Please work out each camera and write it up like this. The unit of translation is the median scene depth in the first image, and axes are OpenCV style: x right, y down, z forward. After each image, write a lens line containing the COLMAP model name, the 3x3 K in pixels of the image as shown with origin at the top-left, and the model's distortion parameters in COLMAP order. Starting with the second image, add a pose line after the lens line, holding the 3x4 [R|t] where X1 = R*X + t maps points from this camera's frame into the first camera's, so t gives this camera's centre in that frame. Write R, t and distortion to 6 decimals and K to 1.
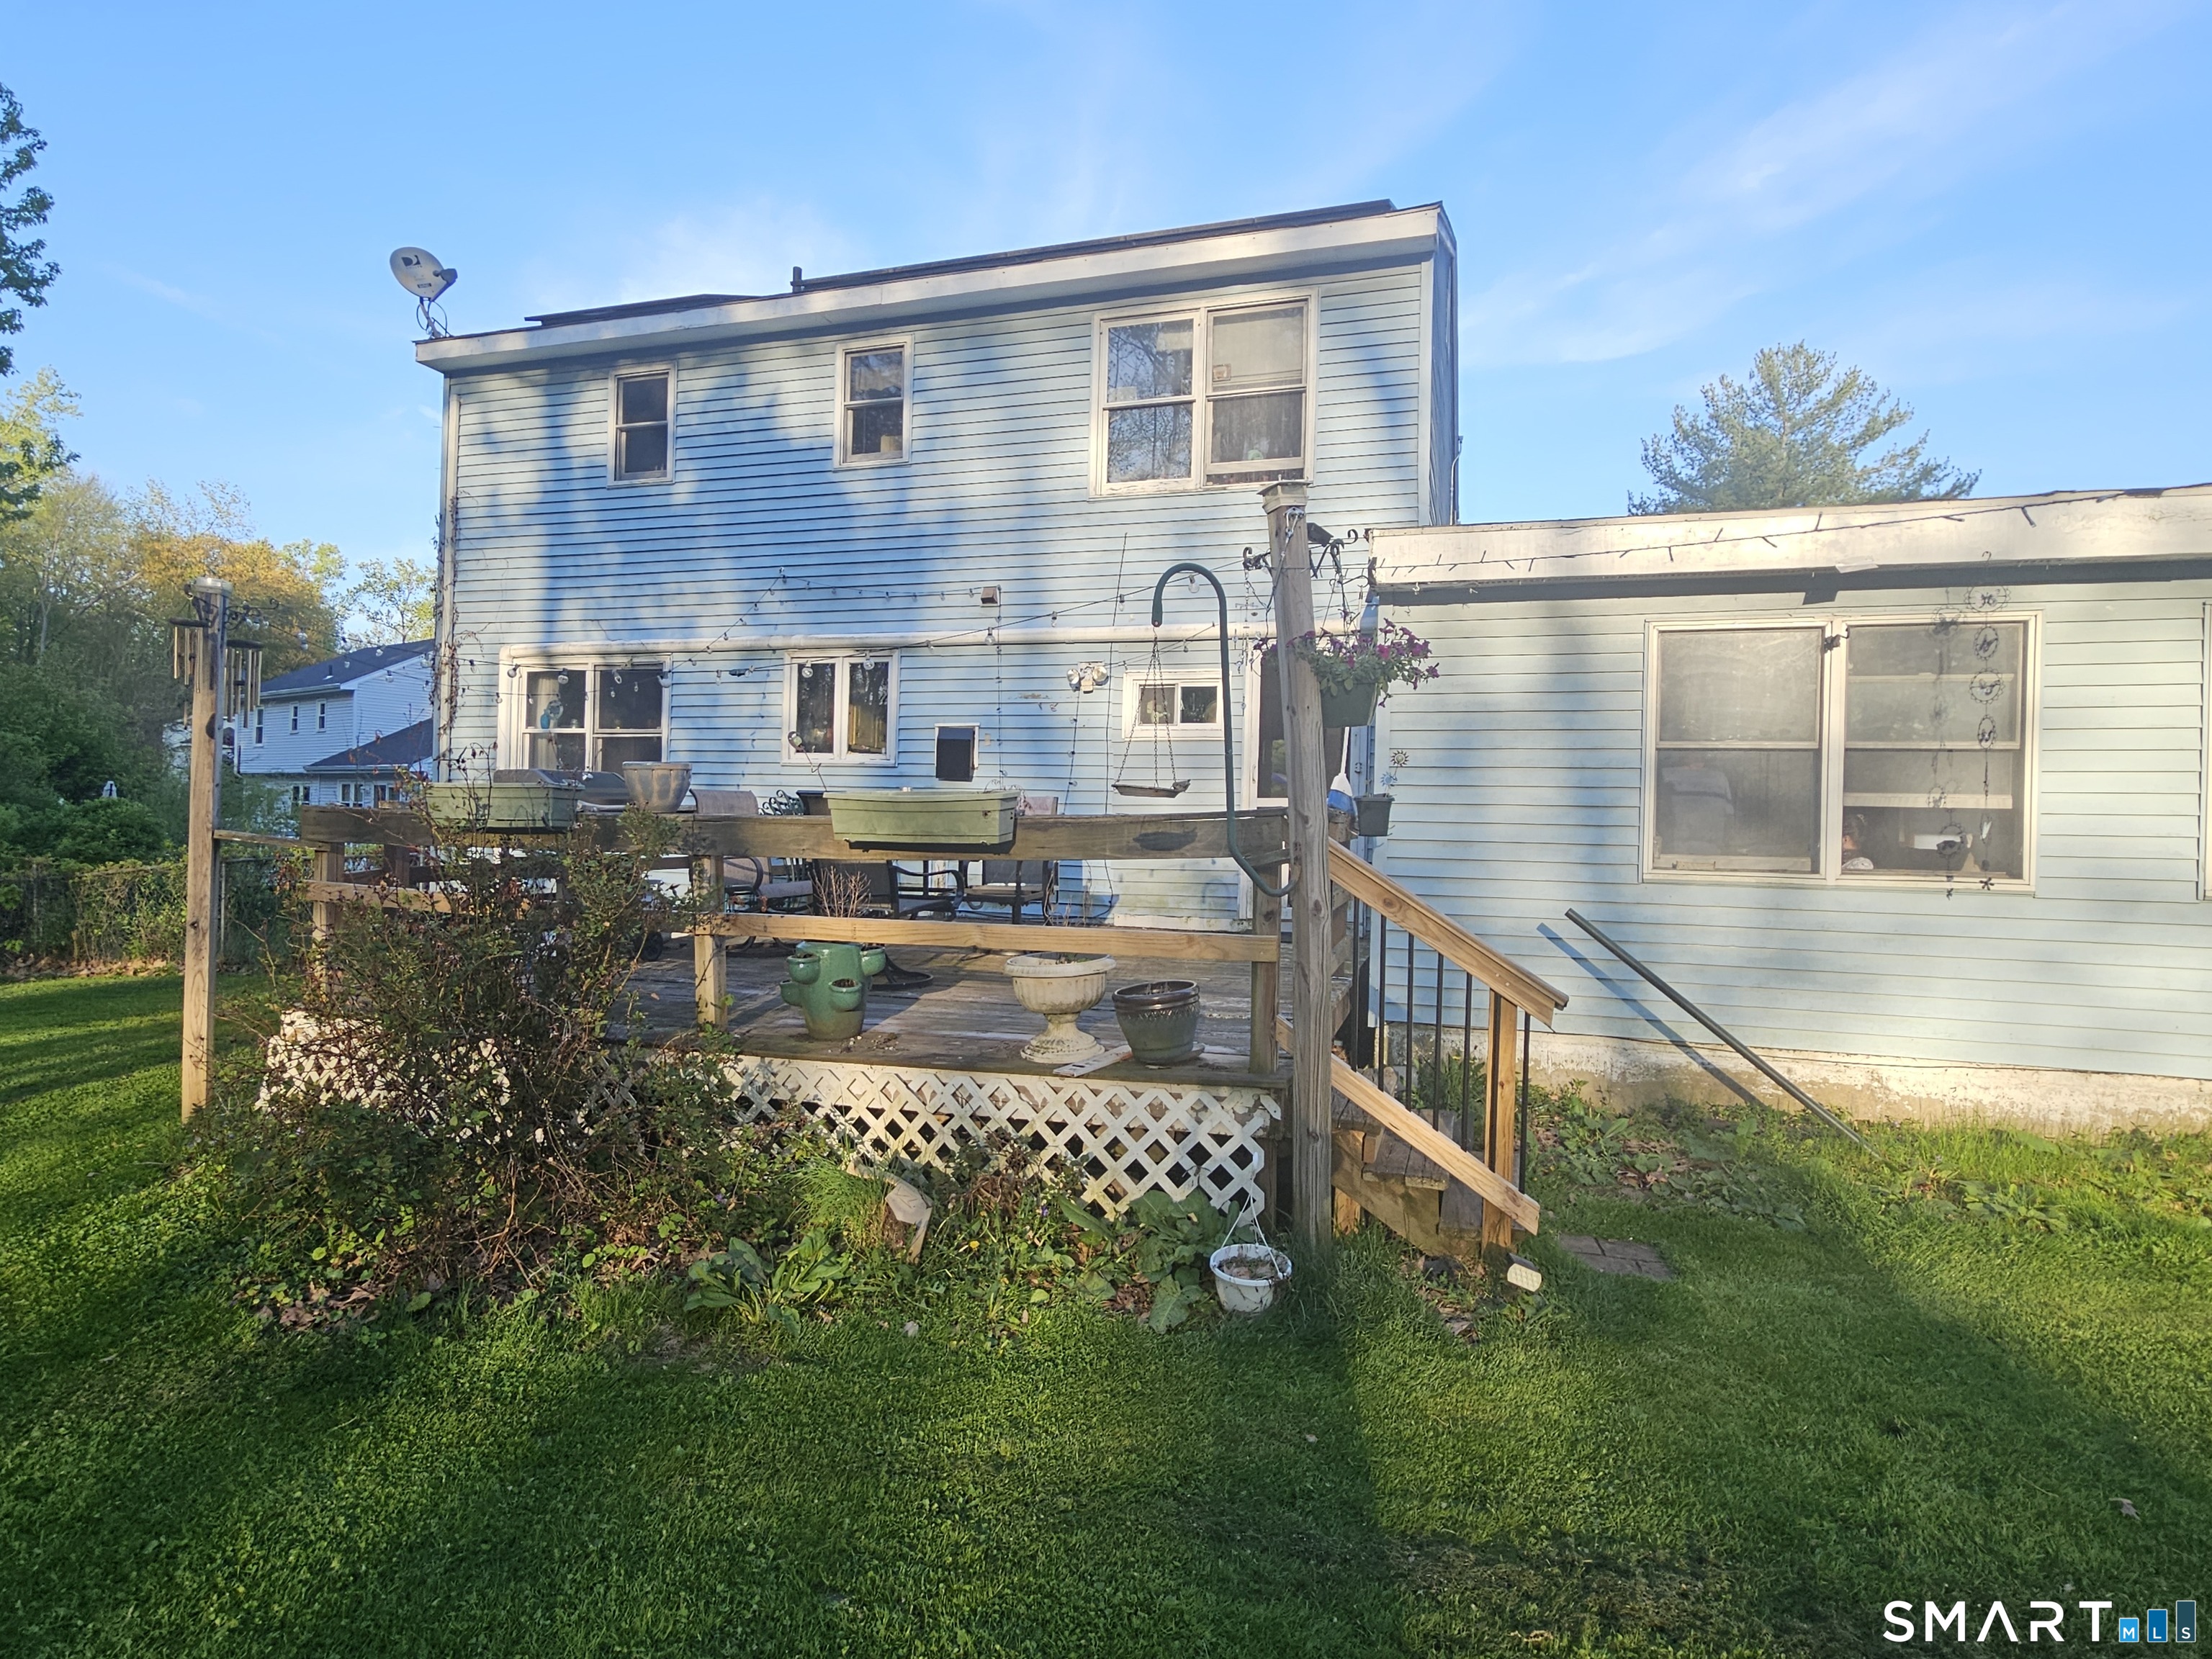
lens RADIAL K [[1171.9, 0, 1096.9], [0, 1171.9, 845.4], [0, 0, 1]] dist [-0.002161, -0.001912]
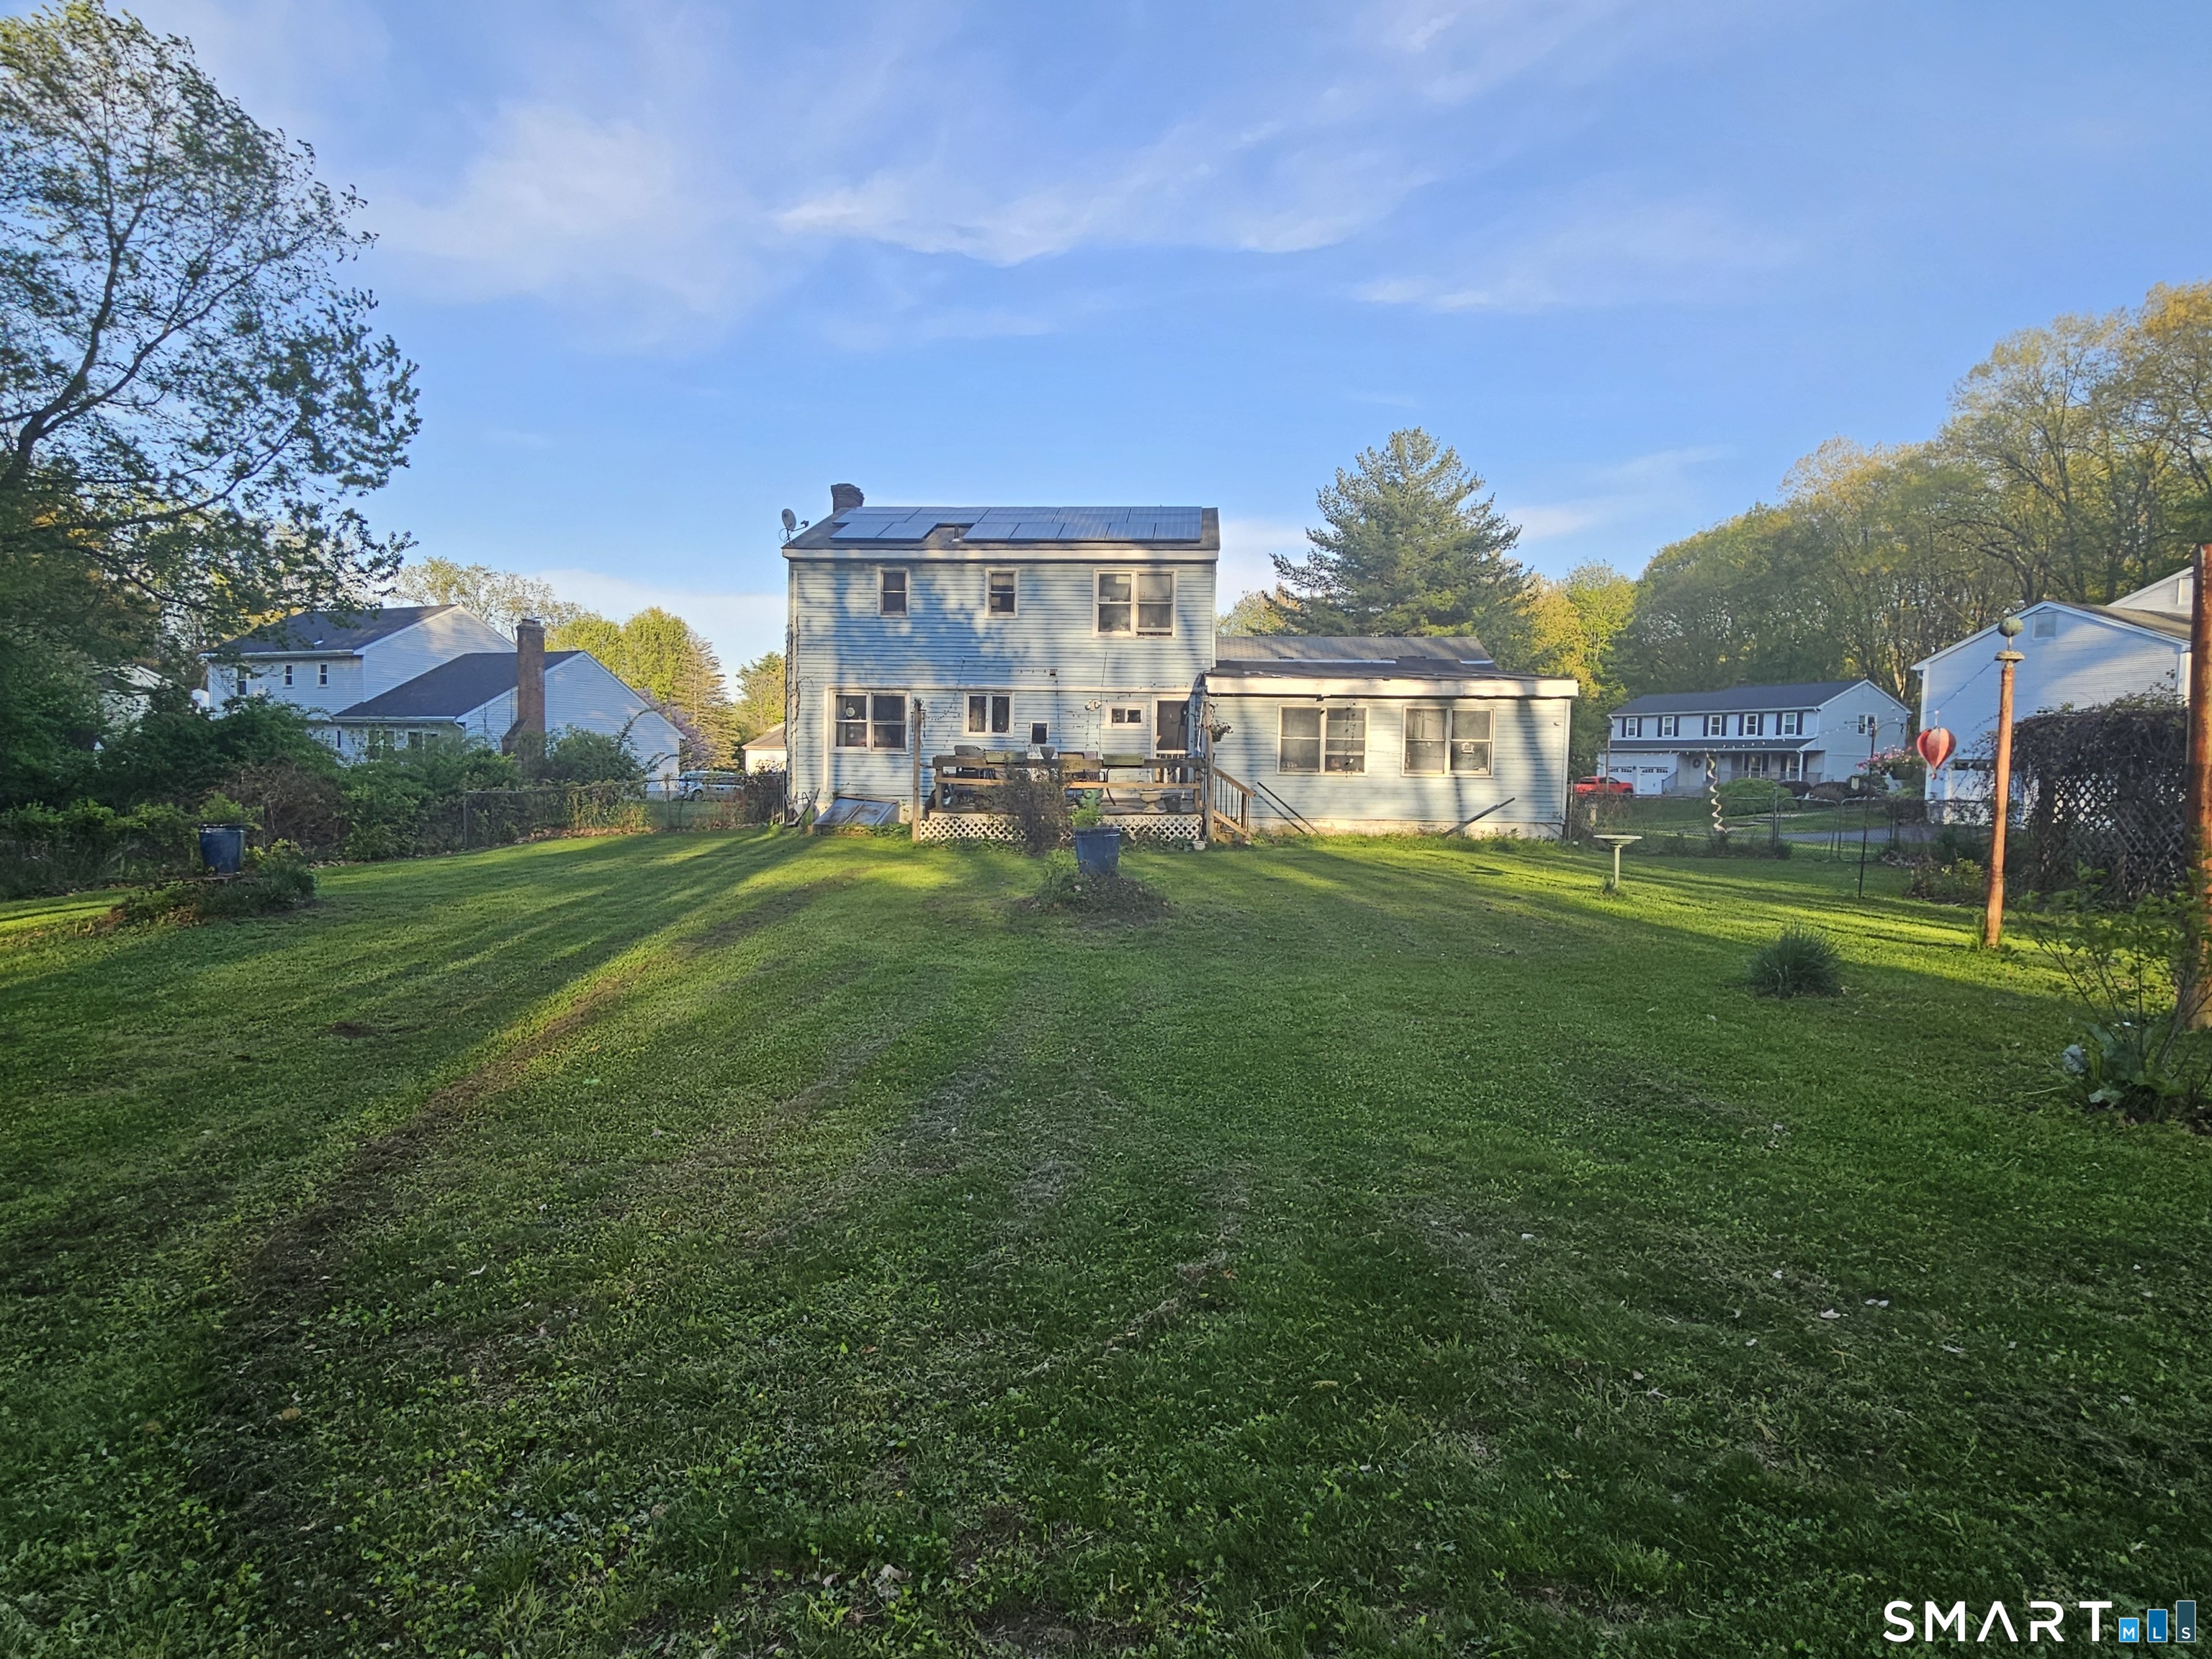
lens RADIAL K [[1171.9, 0, 1103.3], [0, 1171.9, 843.5], [0, 0, 1]] dist [-0.002161, -0.001912]
pose [[0.972398, -0.022581, 0.232233, -0.549951], [0.009382, 0.998285, 0.057787, 0.015317], [-0.233139, -0.054013, 0.970942, -1.461848]]
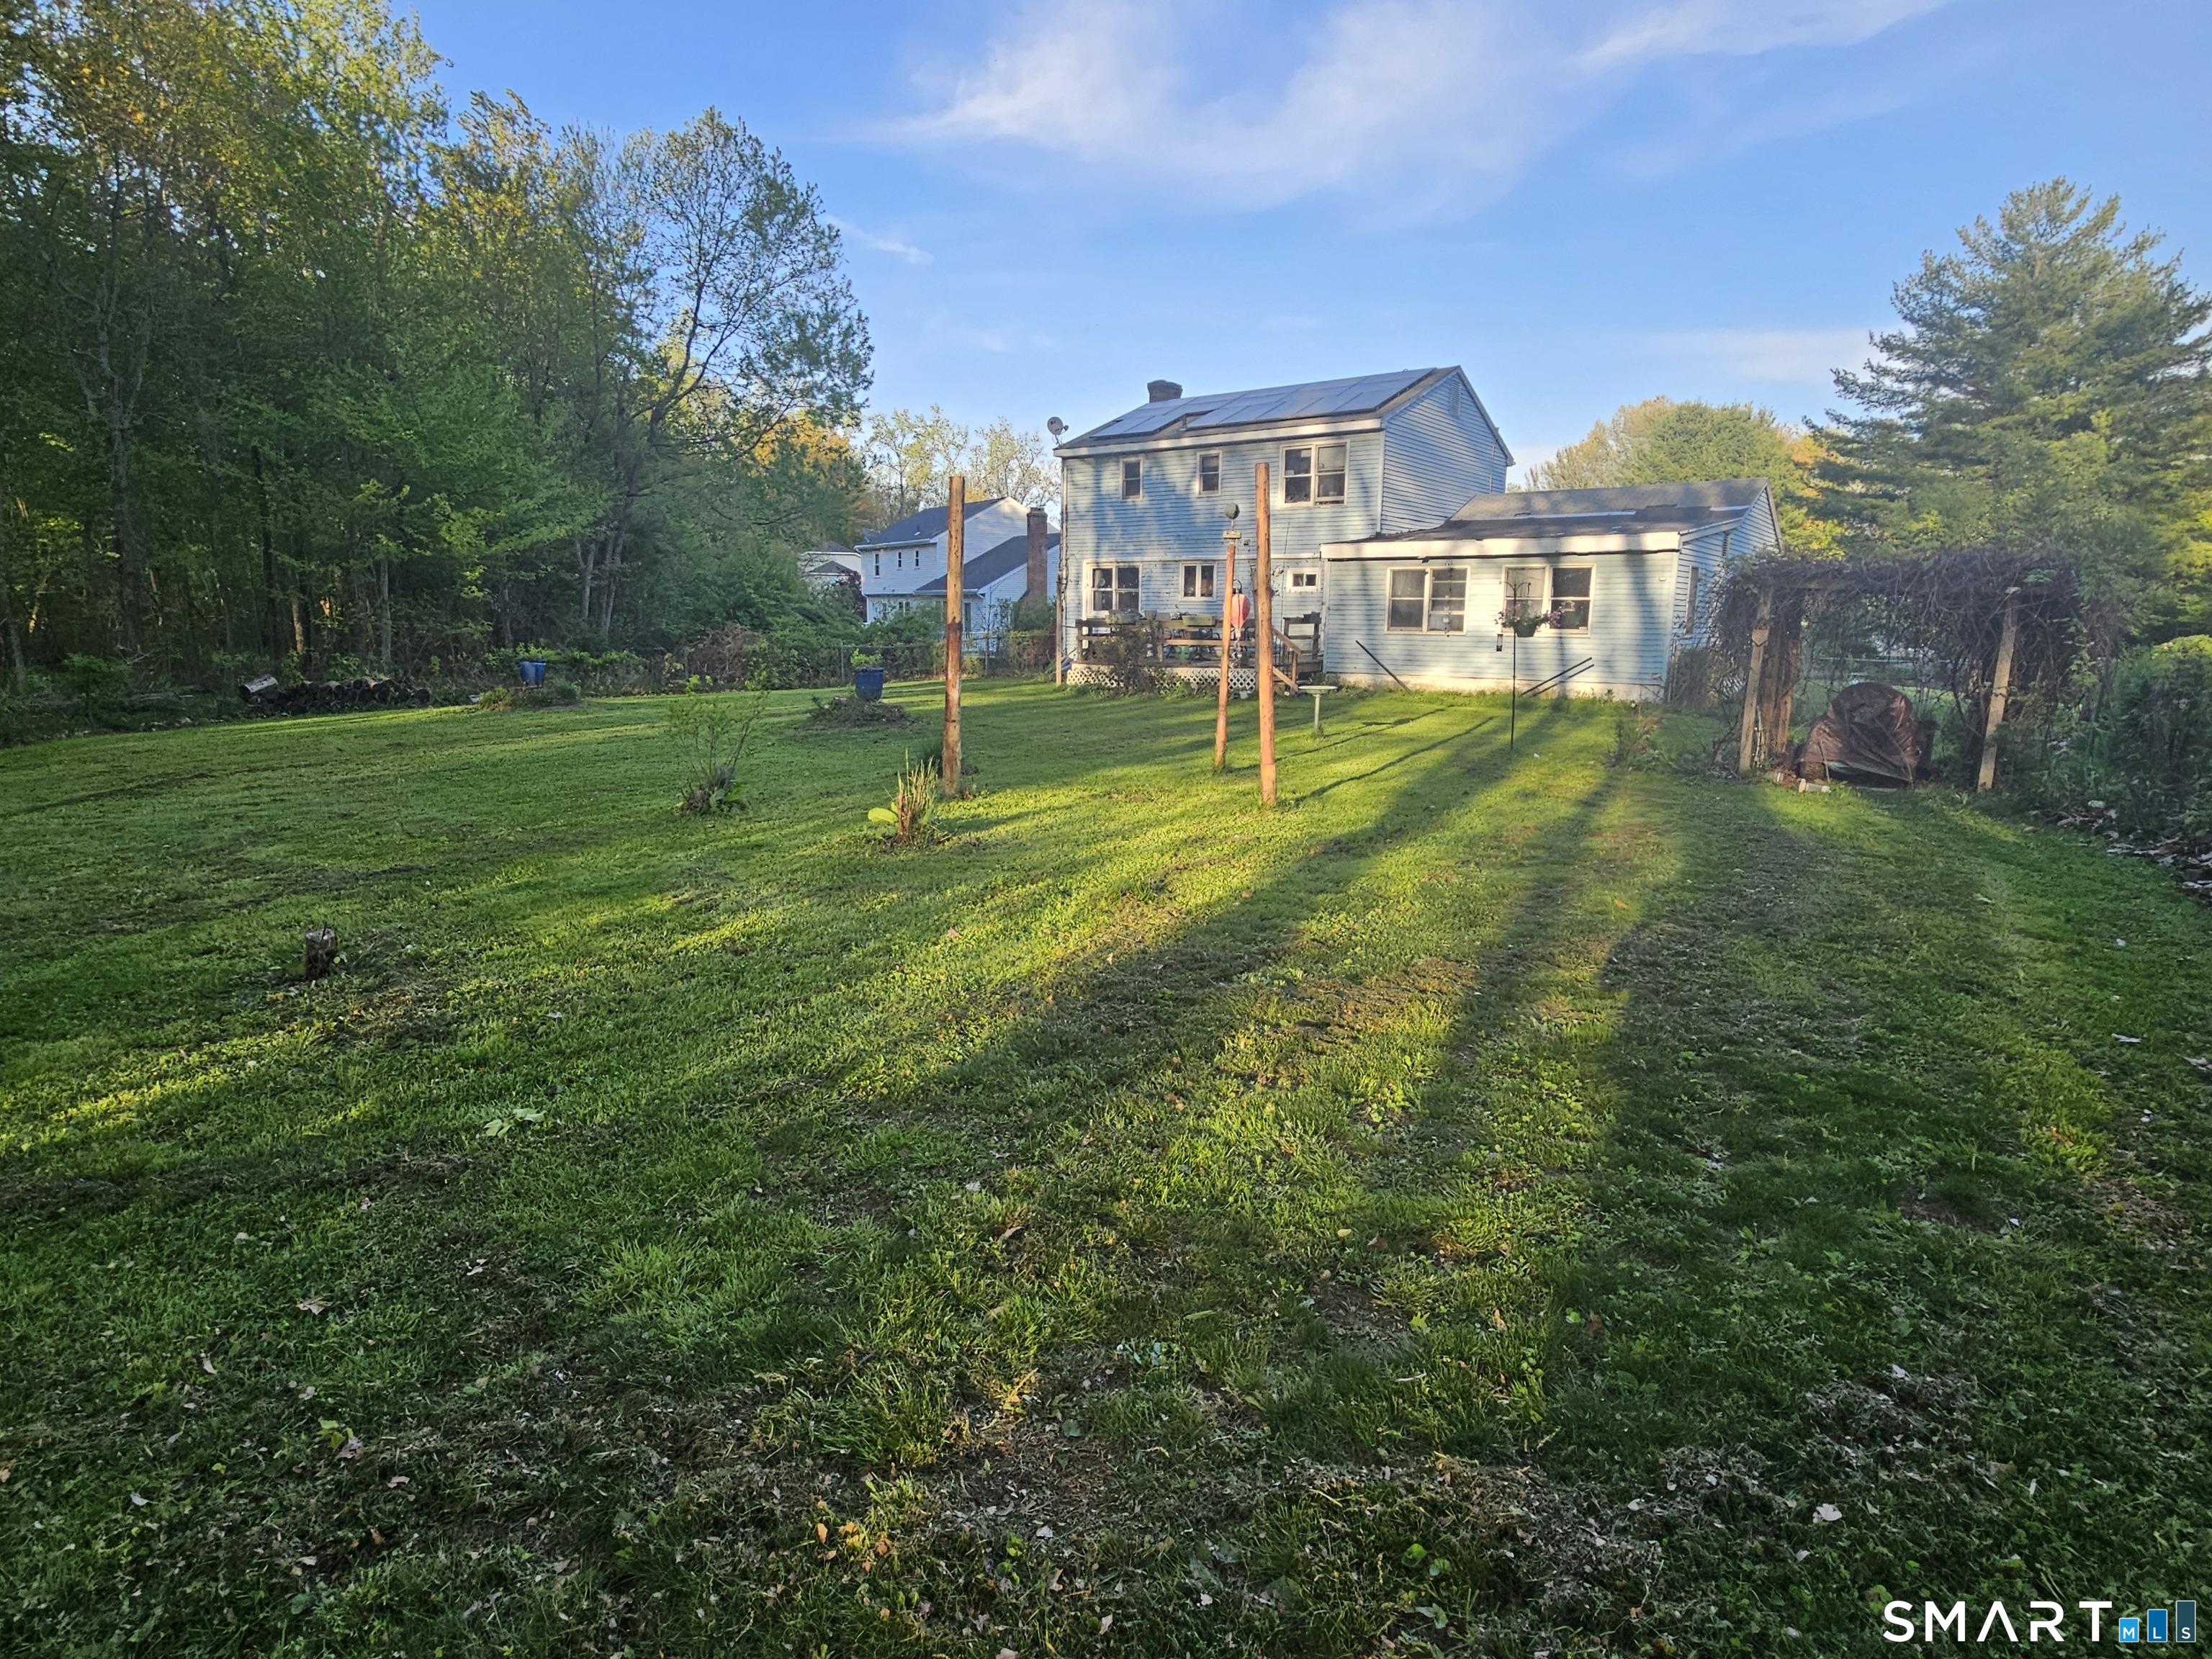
lens RADIAL K [[1171.9, 0, 1097.8], [0, 1171.9, 833.3], [0, 0, 1]] dist [-0.002161, -0.001912]
pose [[0.941923, 0.047003, -0.332522, 0.531050], [0.007445, 0.986991, 0.160604, 0.030358], [0.335745, -0.153752, 0.929320, -1.835051]]
